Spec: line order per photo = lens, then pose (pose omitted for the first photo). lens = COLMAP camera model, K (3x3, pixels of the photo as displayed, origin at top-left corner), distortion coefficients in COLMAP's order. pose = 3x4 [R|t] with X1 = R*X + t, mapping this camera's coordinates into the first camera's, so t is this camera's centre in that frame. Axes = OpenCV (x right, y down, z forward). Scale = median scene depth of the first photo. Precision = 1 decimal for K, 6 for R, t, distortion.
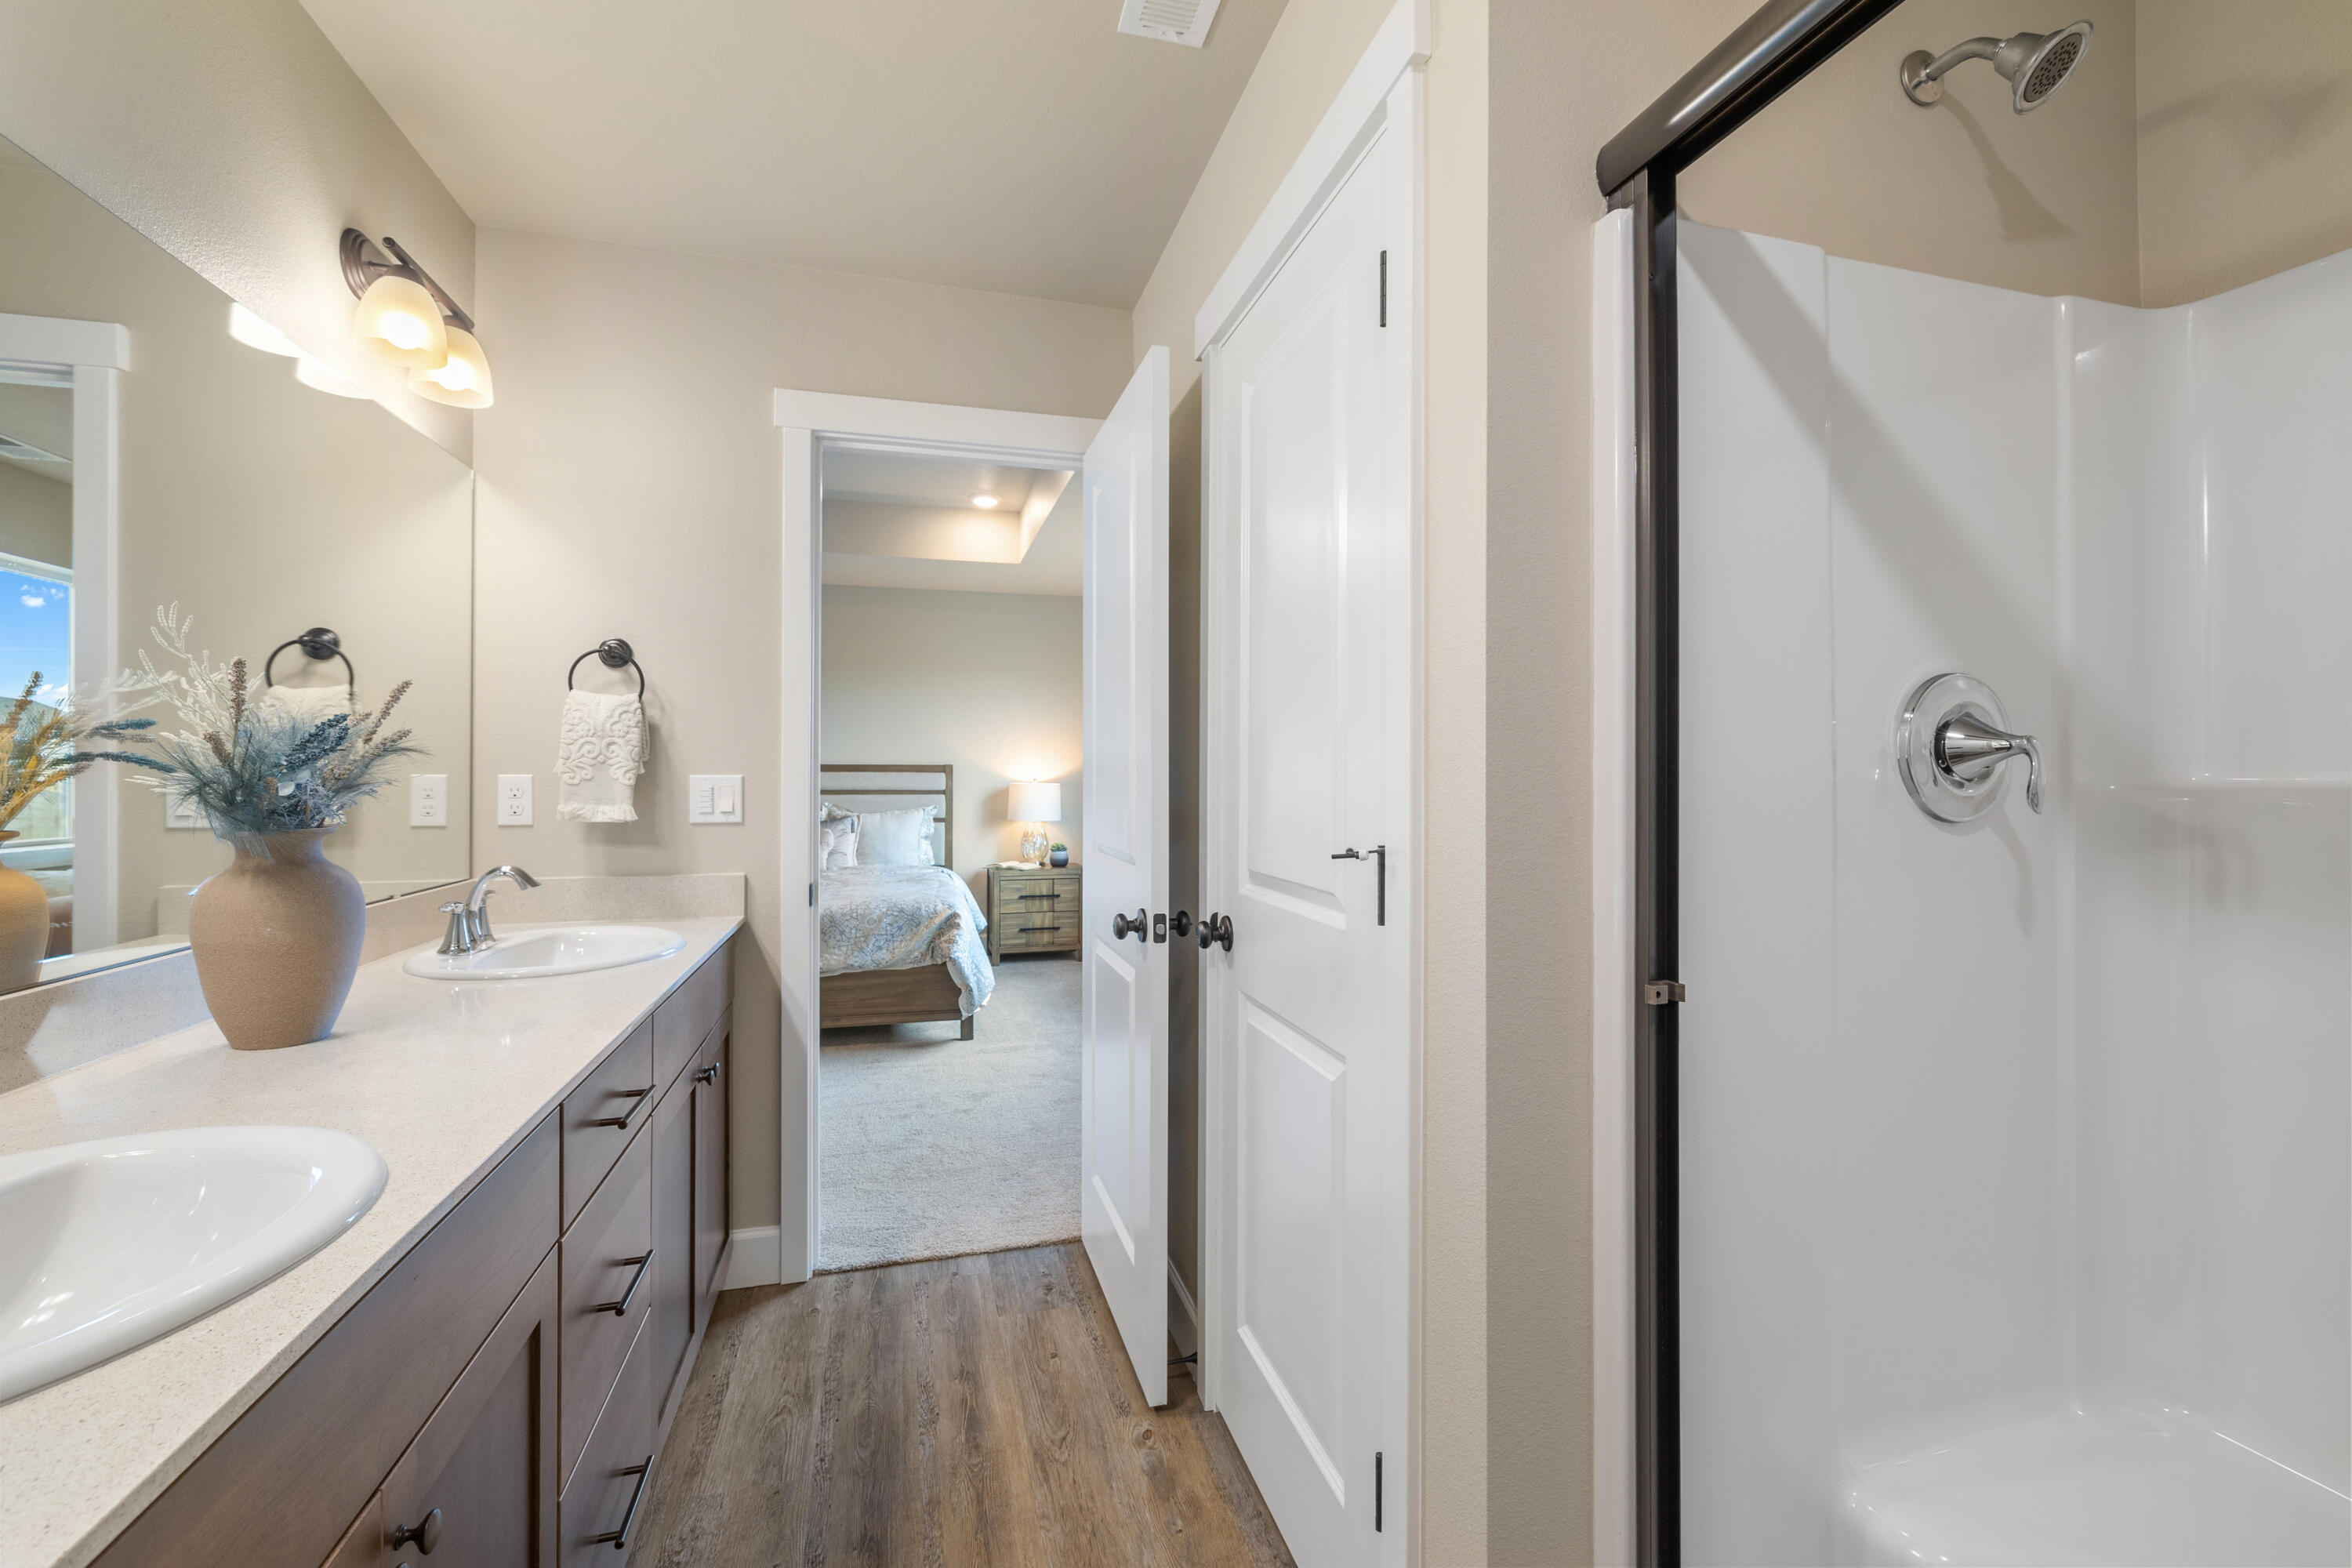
lens RADIAL K [[1006.2, 0, 1193.2], [0, 1006.2, 761.6], [0, 0, 1]] dist [0.003227, -0.000414]
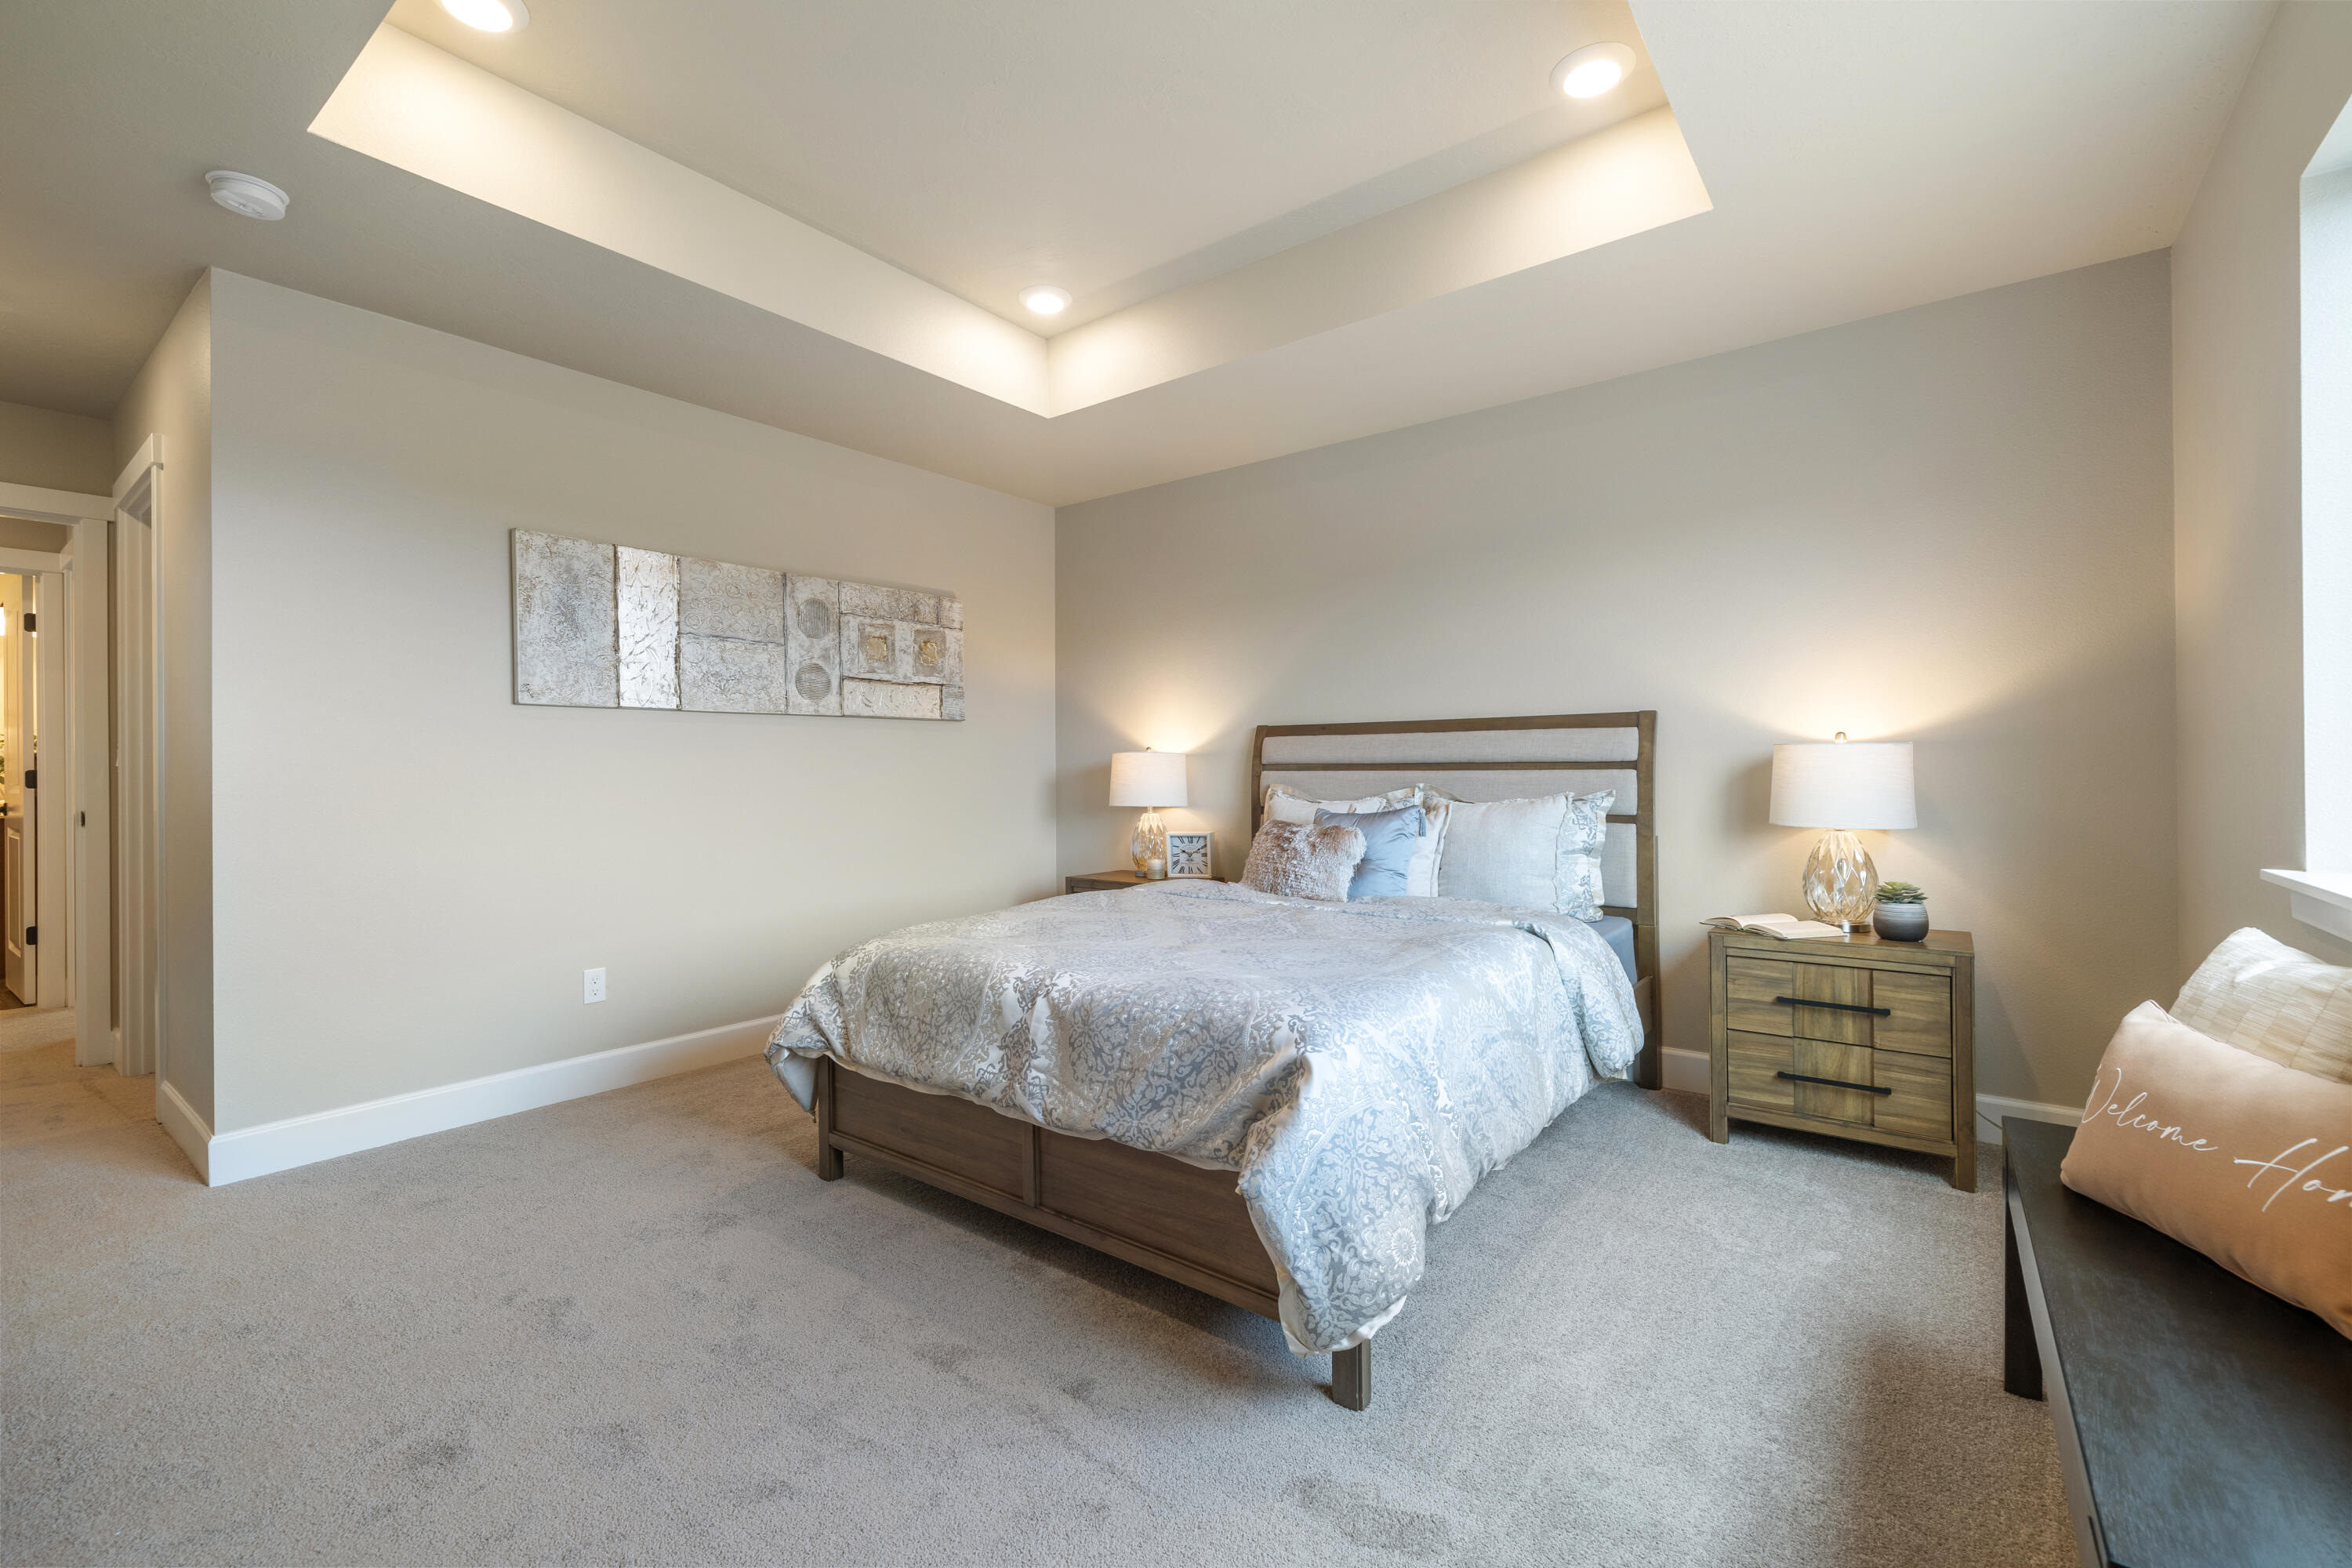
lens RADIAL K [[1006.2, 0, 1172.9], [0, 1006.2, 774.9], [0, 0, 1]] dist [0.003227, -0.000414]
pose [[0.588936, -0.006361, -0.808155, 0.027479], [0.017346, 0.999838, 0.004771, 0.029813], [0.807993, -0.016828, 0.588951, 0.525991]]
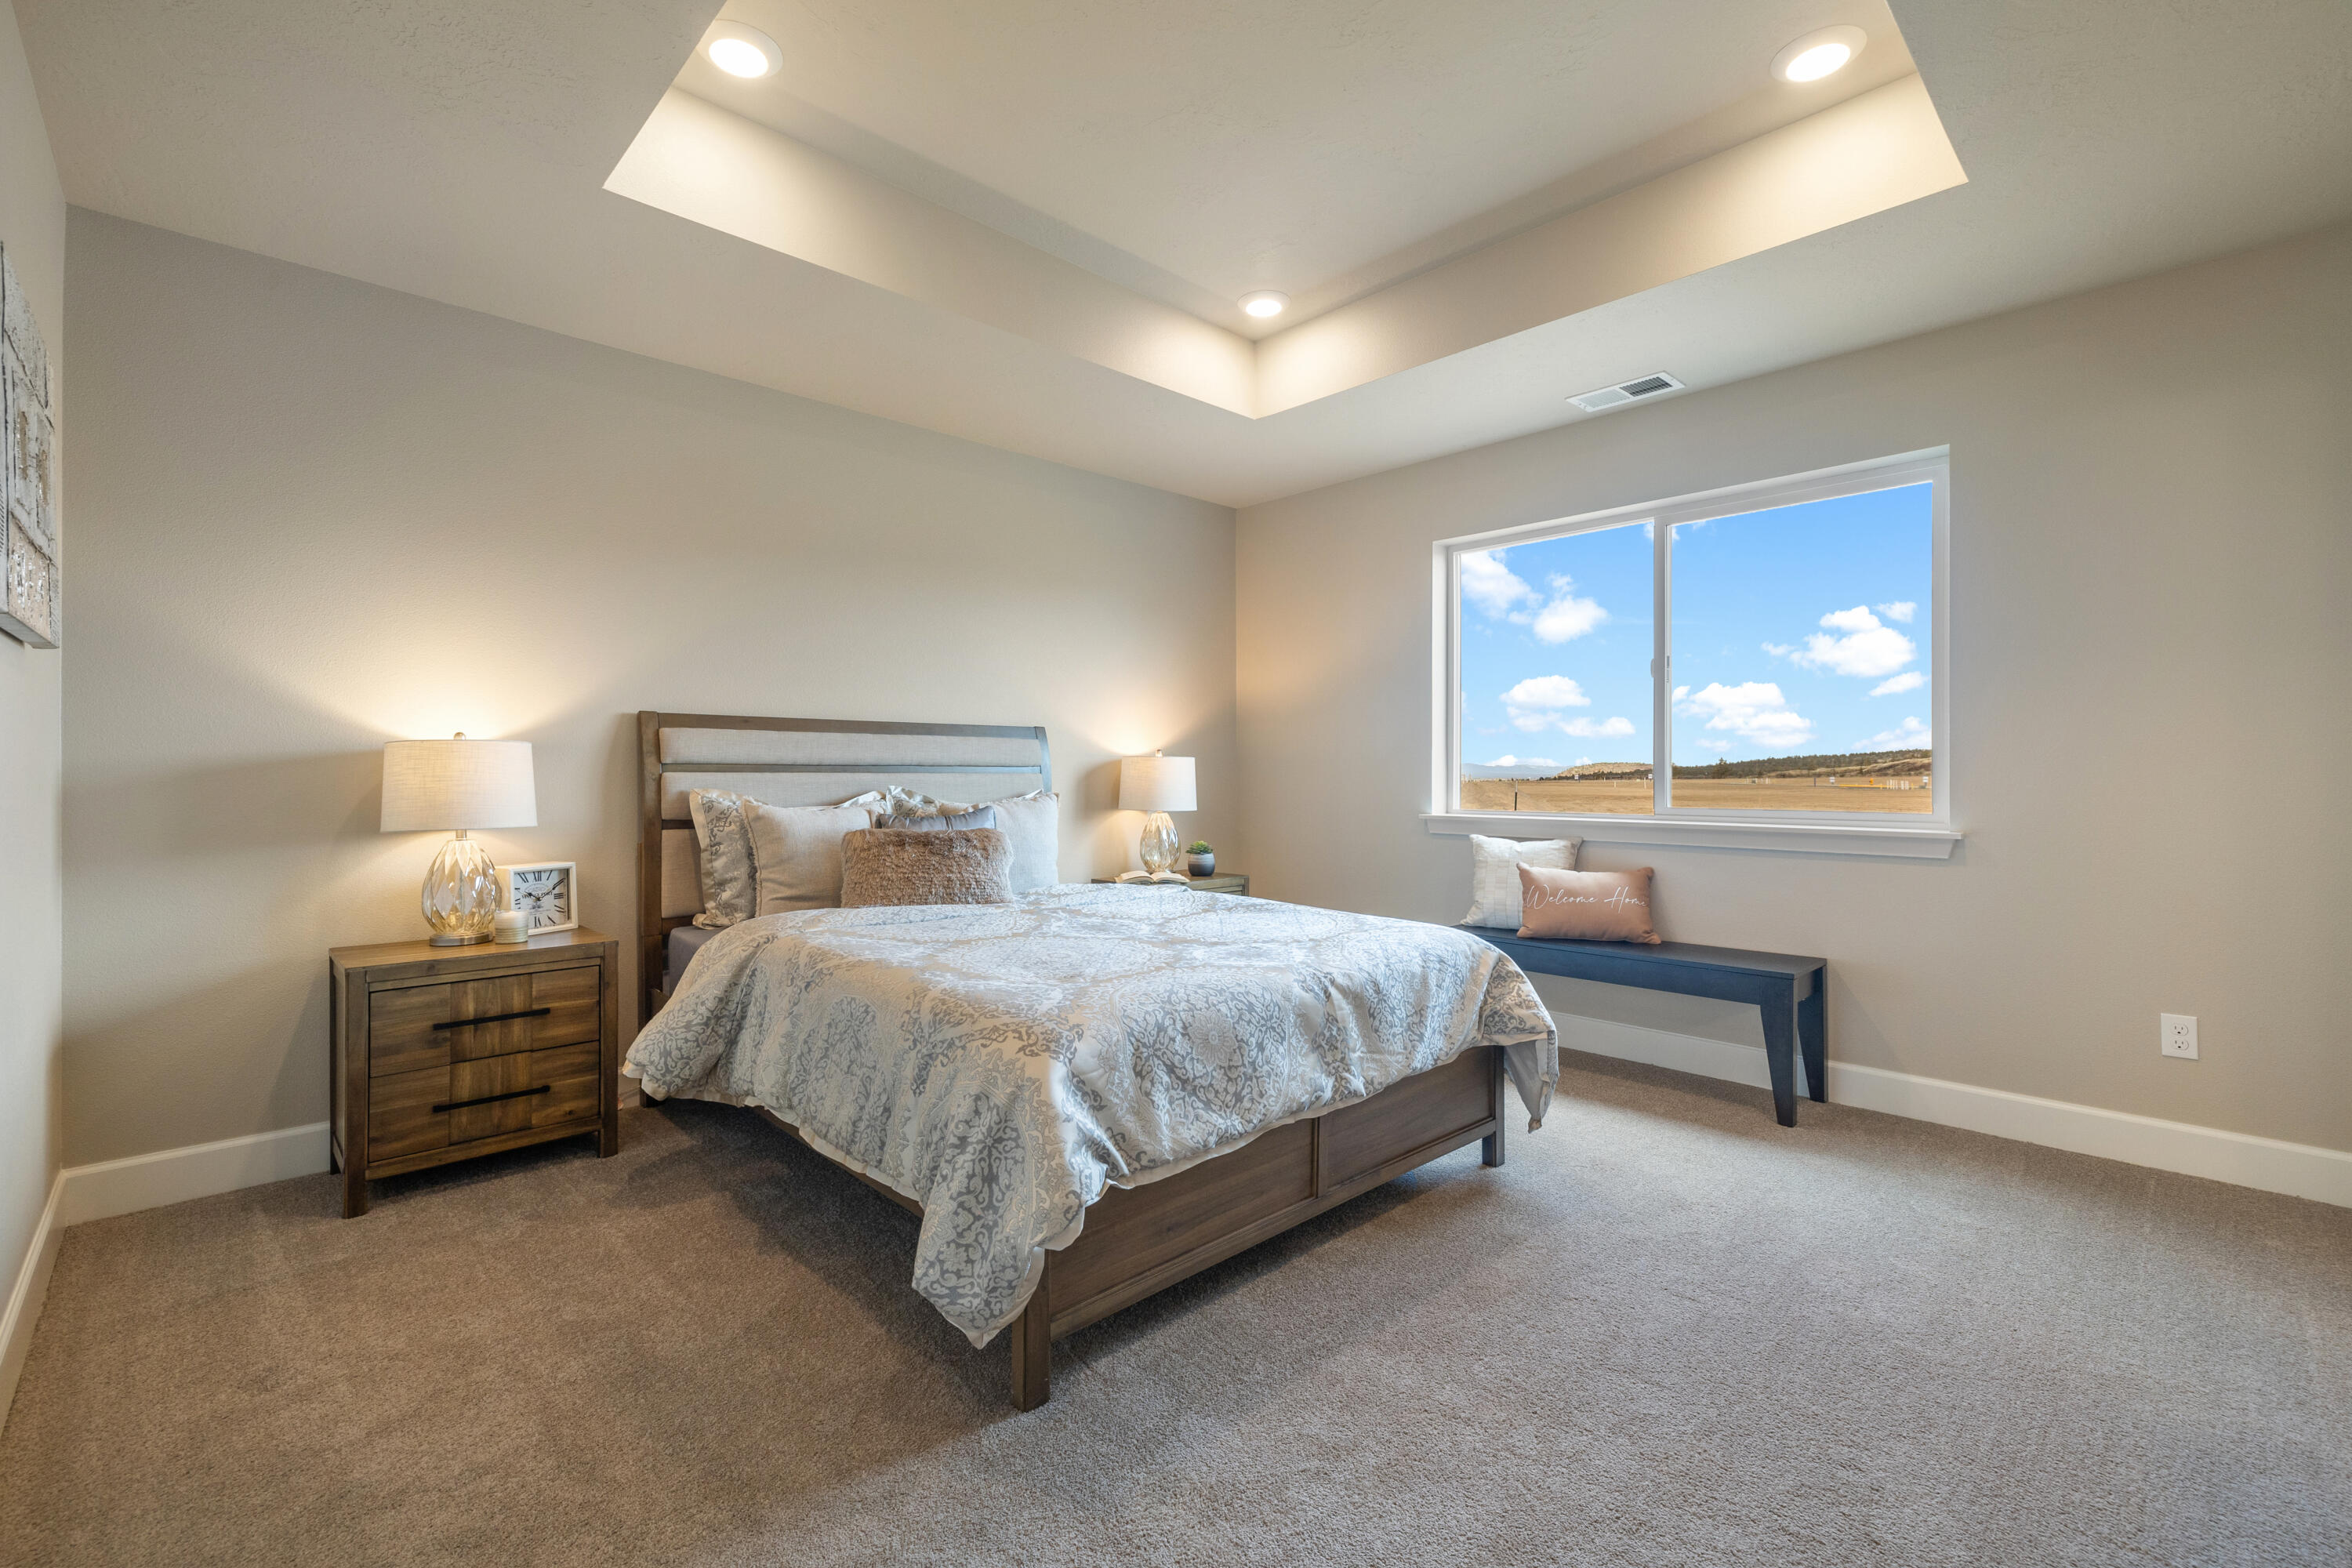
lens RADIAL K [[1006.2, 0, 1187.2], [0, 1006.2, 777.7], [0, 0, 1]] dist [0.003227, -0.000414]
pose [[0.882498, -0.007540, 0.470256, -0.479888], [0.000615, 0.999889, 0.014878, 0.026678], [-0.470316, -0.012841, 0.882405, 0.402064]]
